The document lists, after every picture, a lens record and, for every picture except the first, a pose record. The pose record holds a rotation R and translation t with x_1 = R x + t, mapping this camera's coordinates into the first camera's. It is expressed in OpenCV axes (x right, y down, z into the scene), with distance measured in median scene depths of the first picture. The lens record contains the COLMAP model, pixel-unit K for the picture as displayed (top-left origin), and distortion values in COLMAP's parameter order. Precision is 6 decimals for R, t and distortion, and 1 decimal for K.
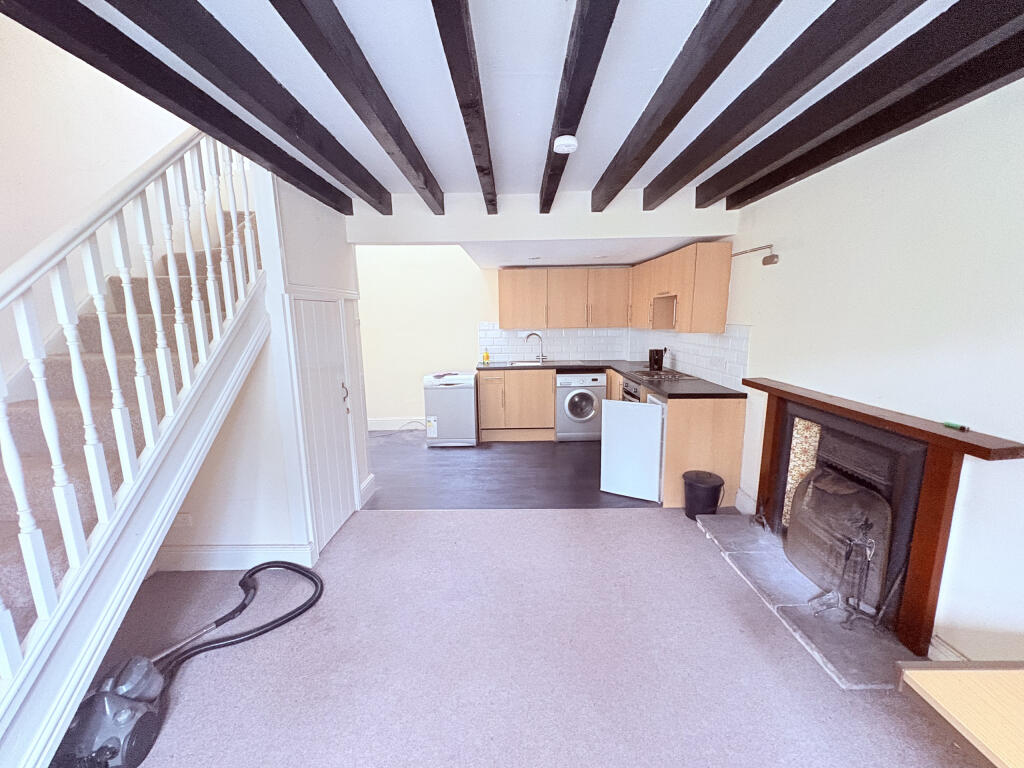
lens RADIAL K [[403.3, 0, 512.0], [0, 403.3, 384.0], [0, 0, 1]] dist [-0.012300, 0.000403]
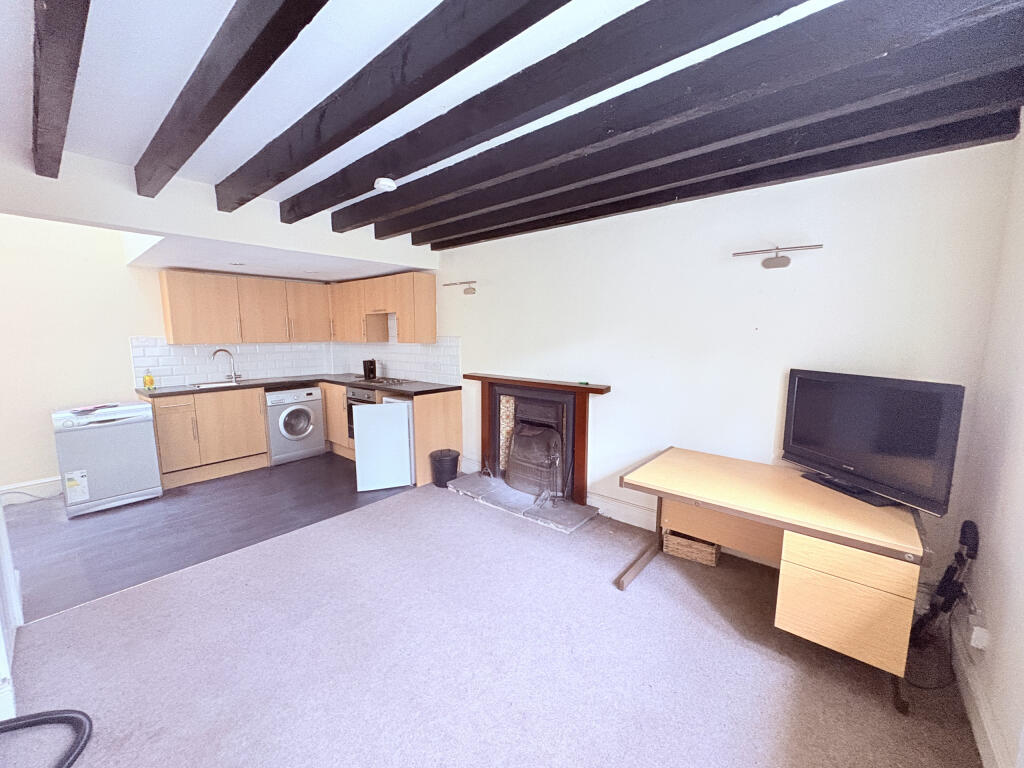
lens RADIAL K [[403.3, 0, 512.0], [0, 403.3, 384.0], [0, 0, 1]] dist [-0.012300, 0.000403]
pose [[0.639175, -0.083242, 0.764543, -0.326321], [0.120870, 0.992643, 0.007028, 0.025648], [-0.759504, 0.087918, 0.644534, -0.018623]]
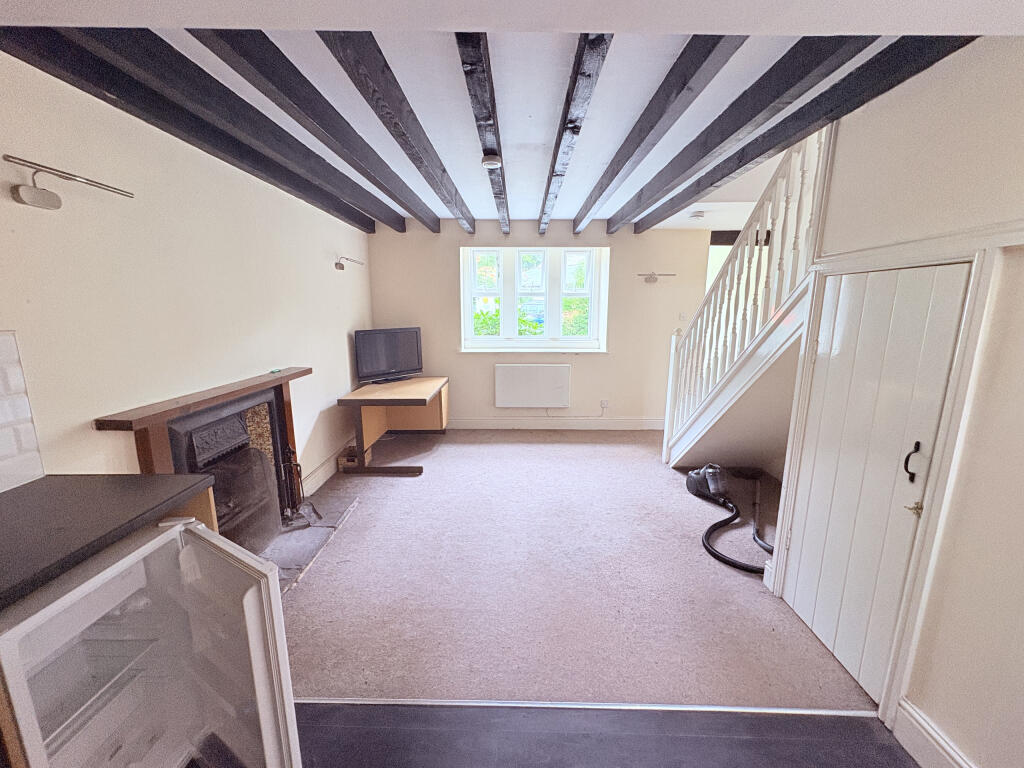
lens RADIAL K [[403.3, 0, 512.0], [0, 403.3, 384.0], [0, 0, 1]] dist [-0.012300, 0.000403]
pose [[-0.999869, 0.012927, 0.009746, 0.035344], [0.015508, 0.937595, 0.347382, -0.208847], [-0.004647, 0.347488, -0.937673, 1.279375]]
